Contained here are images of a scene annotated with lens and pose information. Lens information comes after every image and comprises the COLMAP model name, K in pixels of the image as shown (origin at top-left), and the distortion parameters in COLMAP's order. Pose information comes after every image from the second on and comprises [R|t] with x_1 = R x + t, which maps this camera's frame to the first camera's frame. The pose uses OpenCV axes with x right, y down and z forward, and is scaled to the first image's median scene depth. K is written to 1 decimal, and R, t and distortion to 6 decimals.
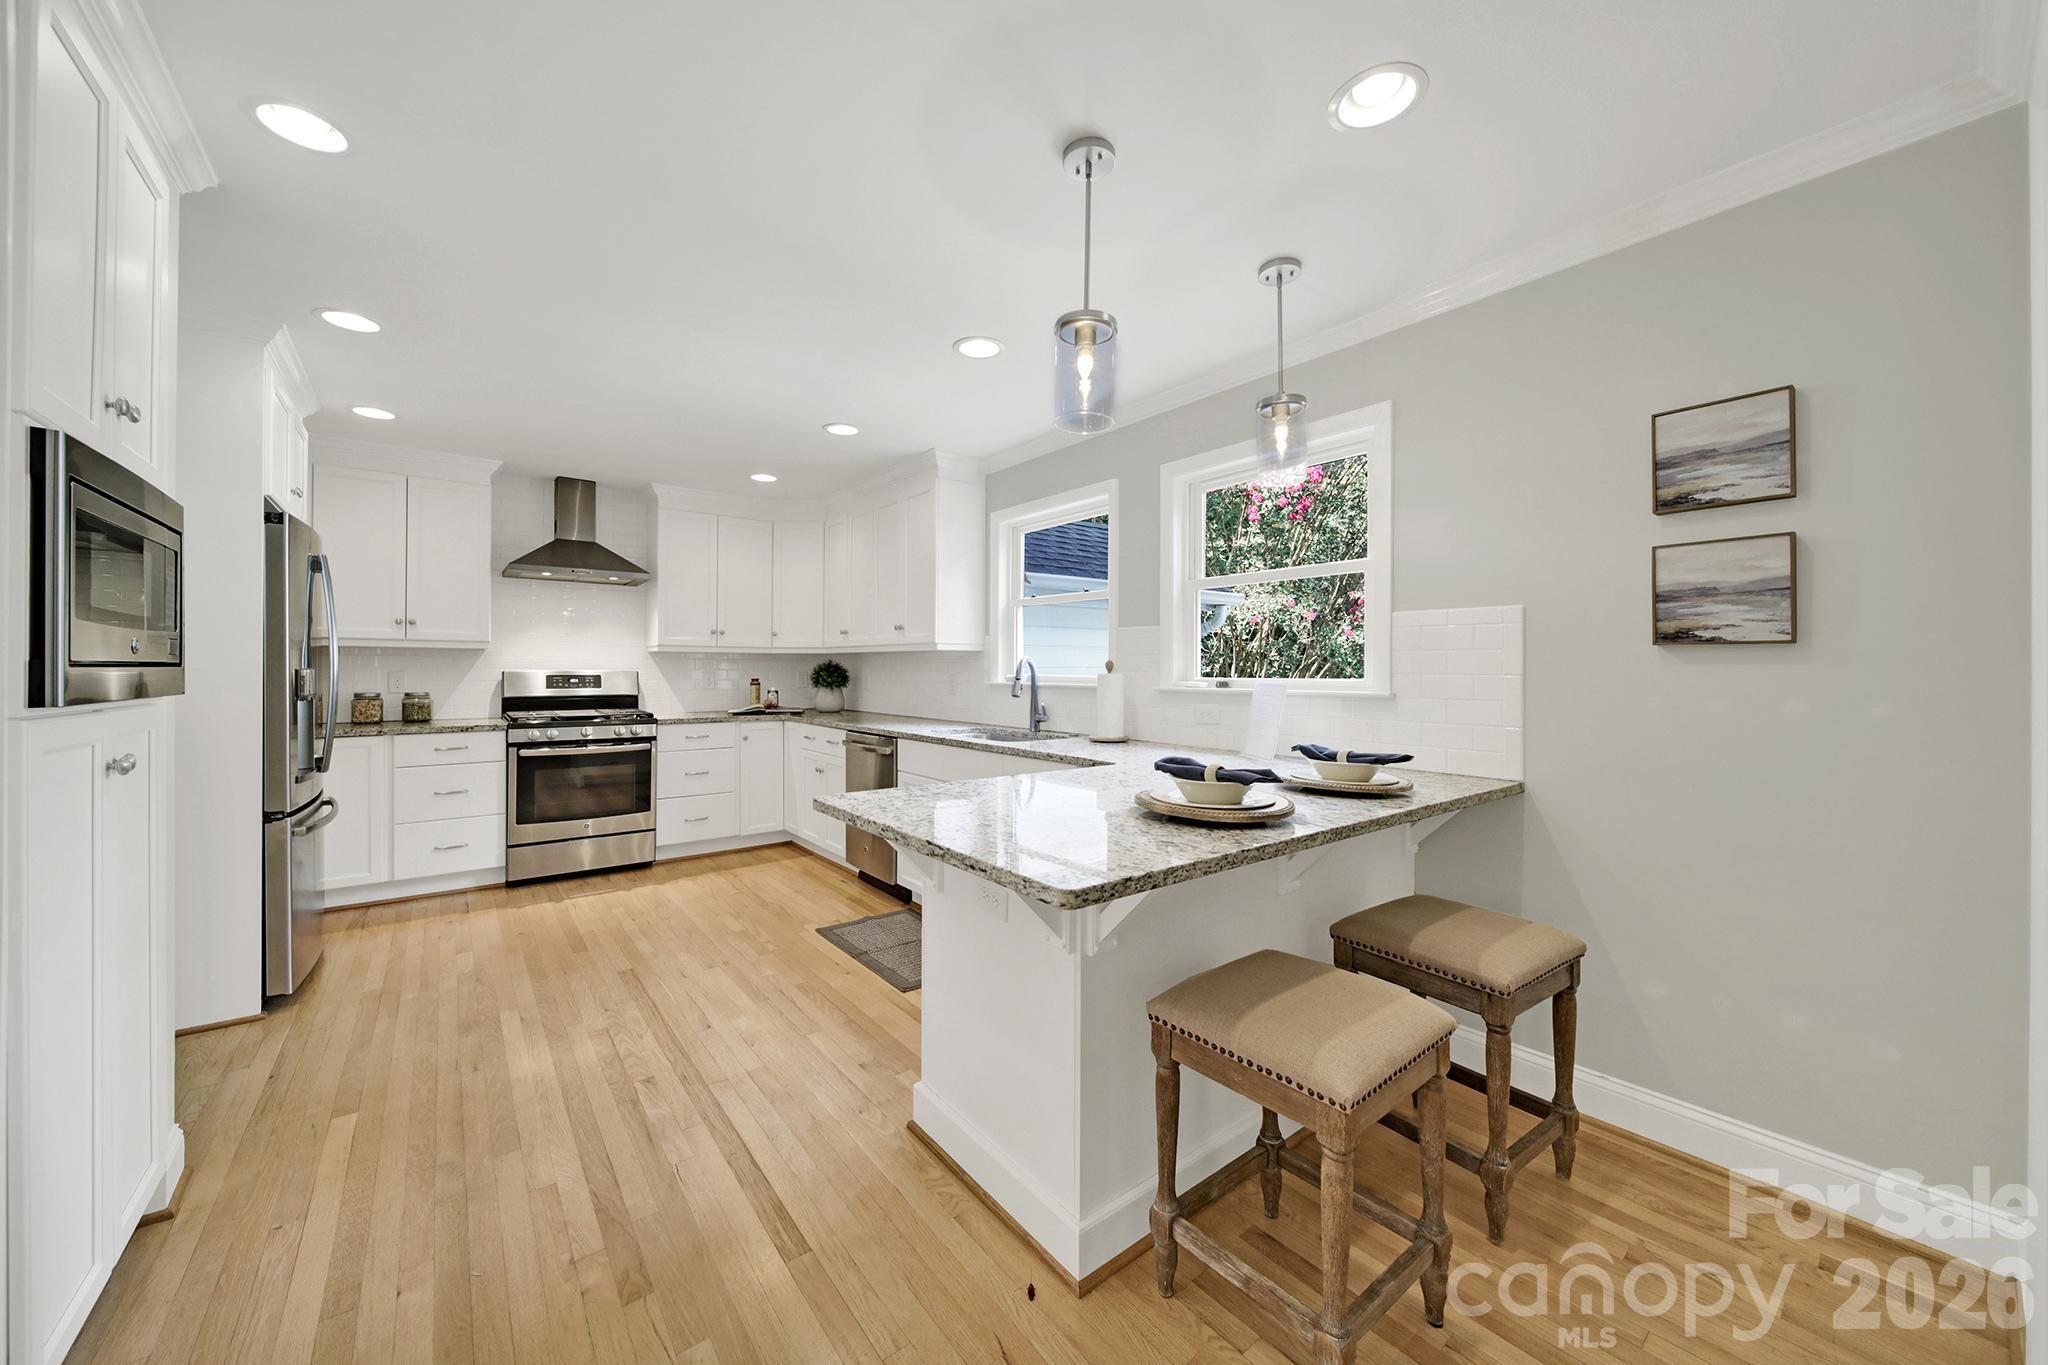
lens RADIAL K [[739.9, 0, 1017.0], [0, 739.9, 673.2], [0, 0, 1]] dist [-0.000743, -0.000148]
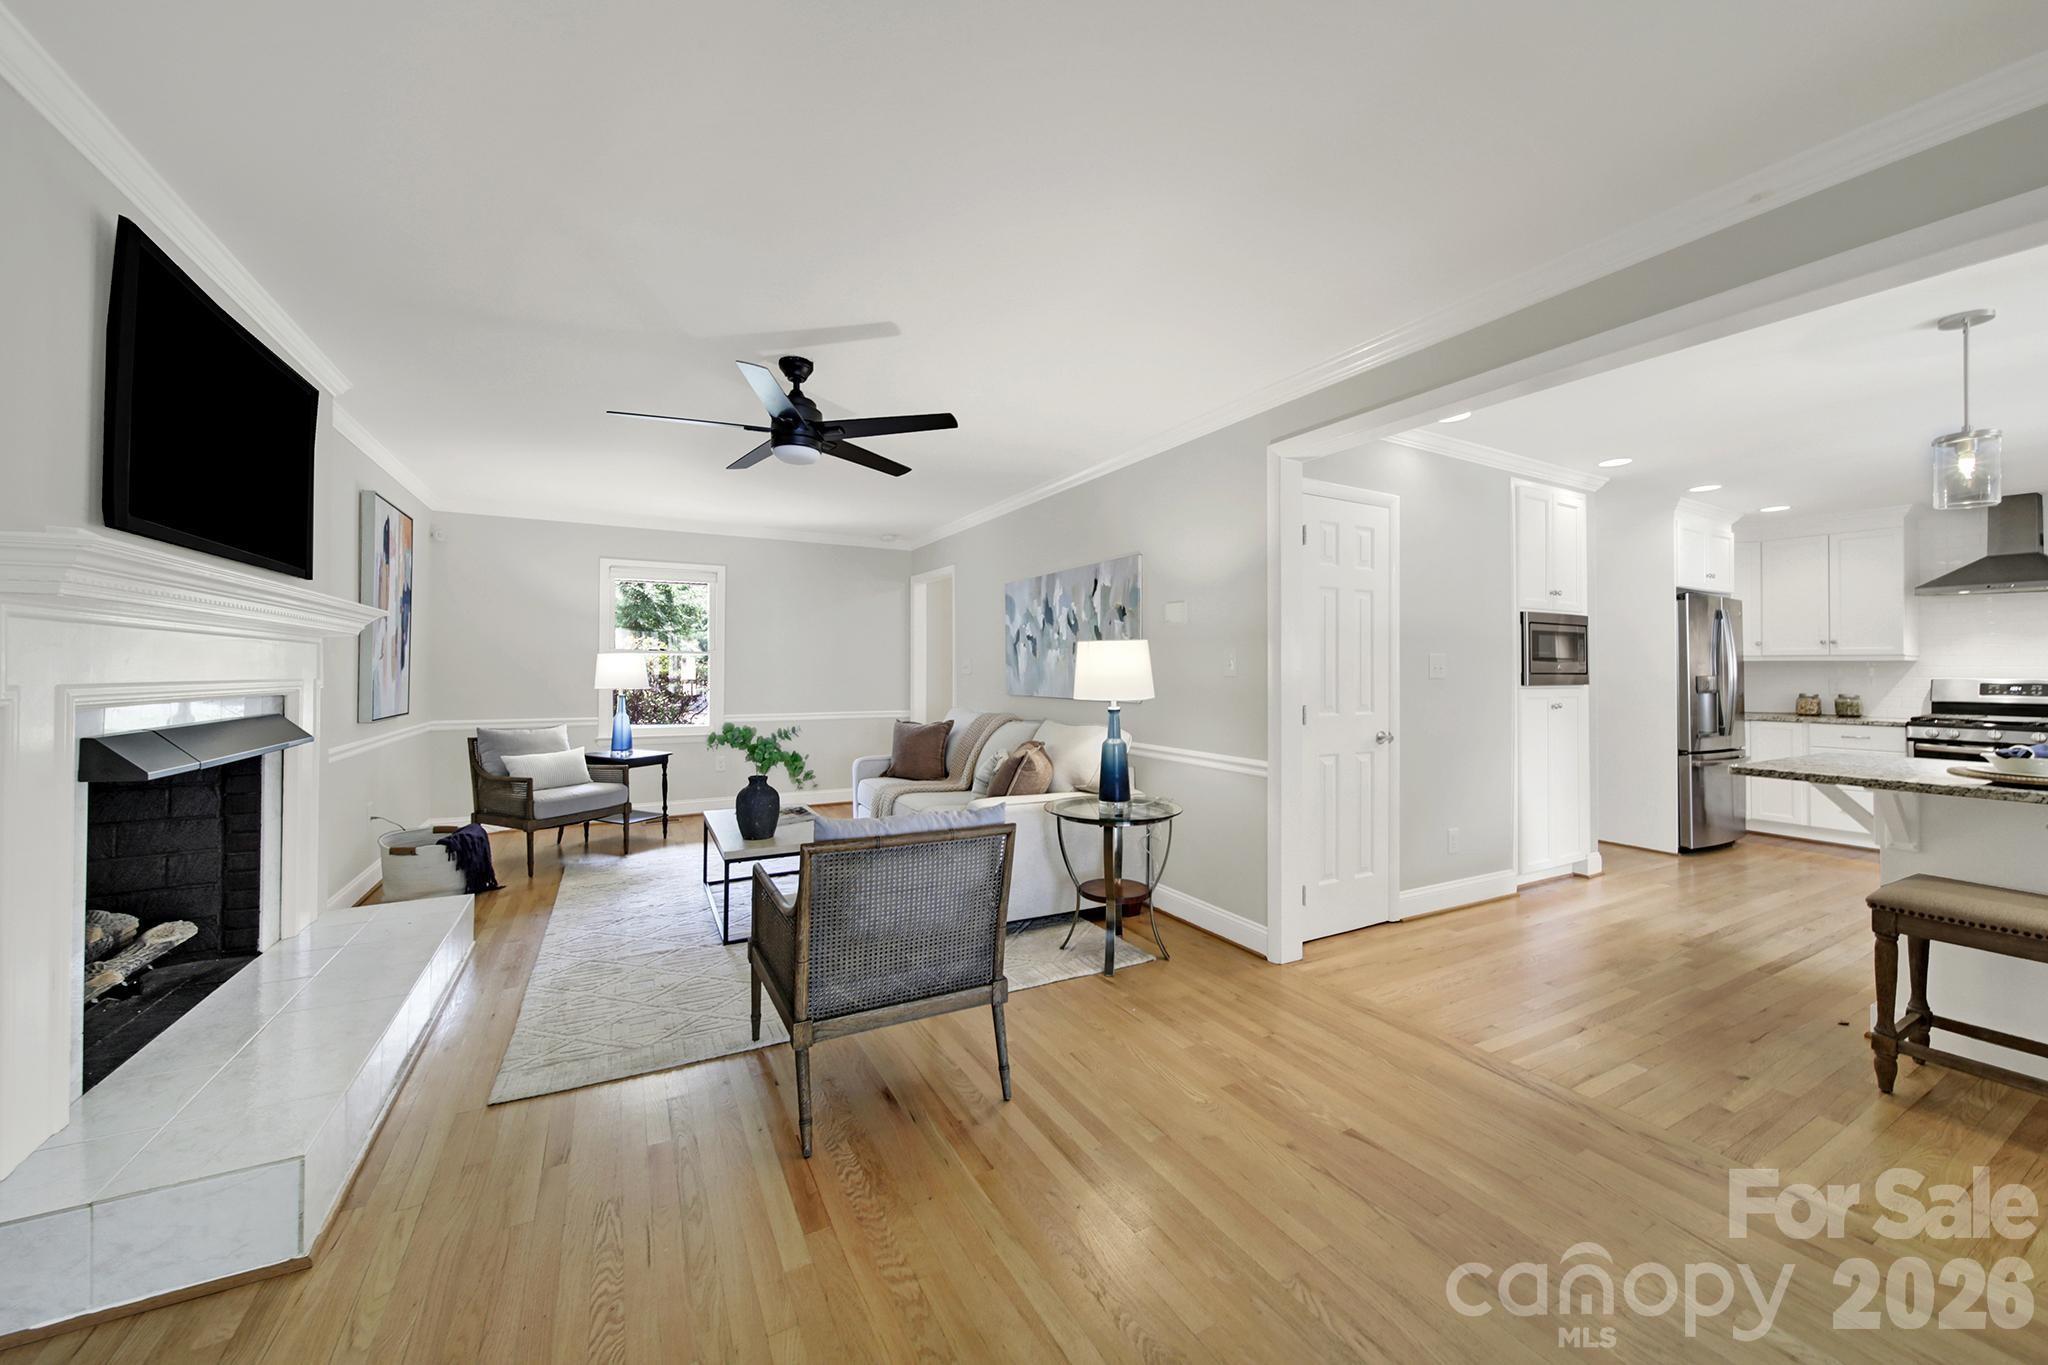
lens RADIAL K [[758.1, 0, 1029.9], [0, 758.1, 665.8], [0, 0, 1]] dist [0.001626, 0.000149]
pose [[-0.157189, -0.010233, -0.987515, 1.041016], [-0.009708, 0.999914, -0.008816, 0.001780], [0.987521, 0.008201, -0.157275, -0.316166]]
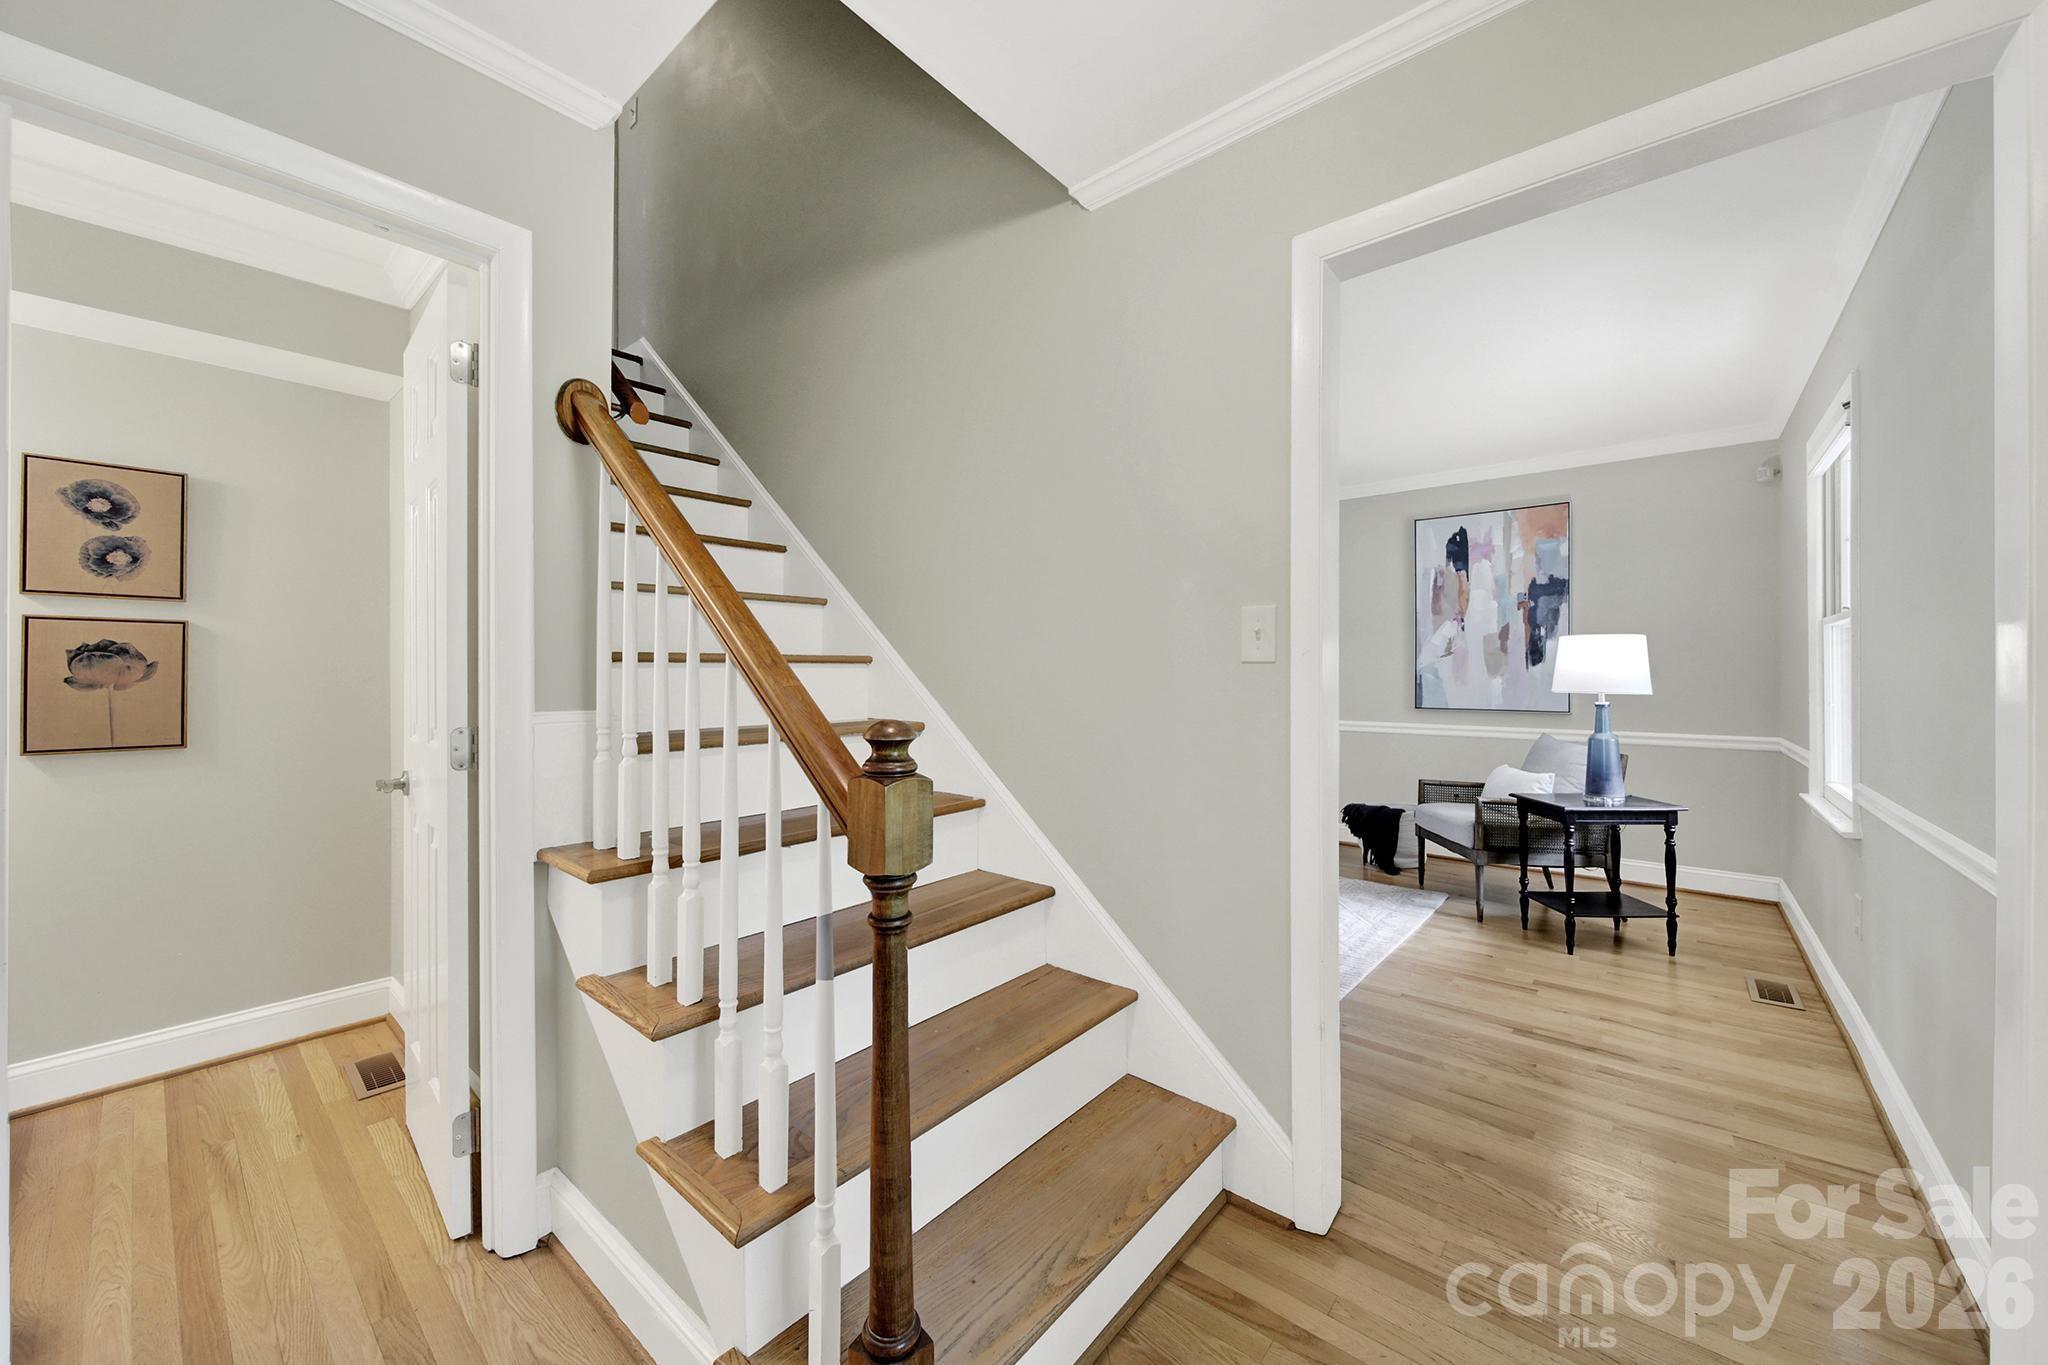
lens RADIAL K [[758.1, 0, 1029.9], [0, 758.1, 665.8], [0, 0, 1]] dist [0.001626, 0.000149]
pose [[-0.213770, 0.004380, 0.976874, -1.481755], [0.007105, 0.999970, -0.002929, 0.007464], [-0.976858, 0.006314, -0.213795, -0.515642]]
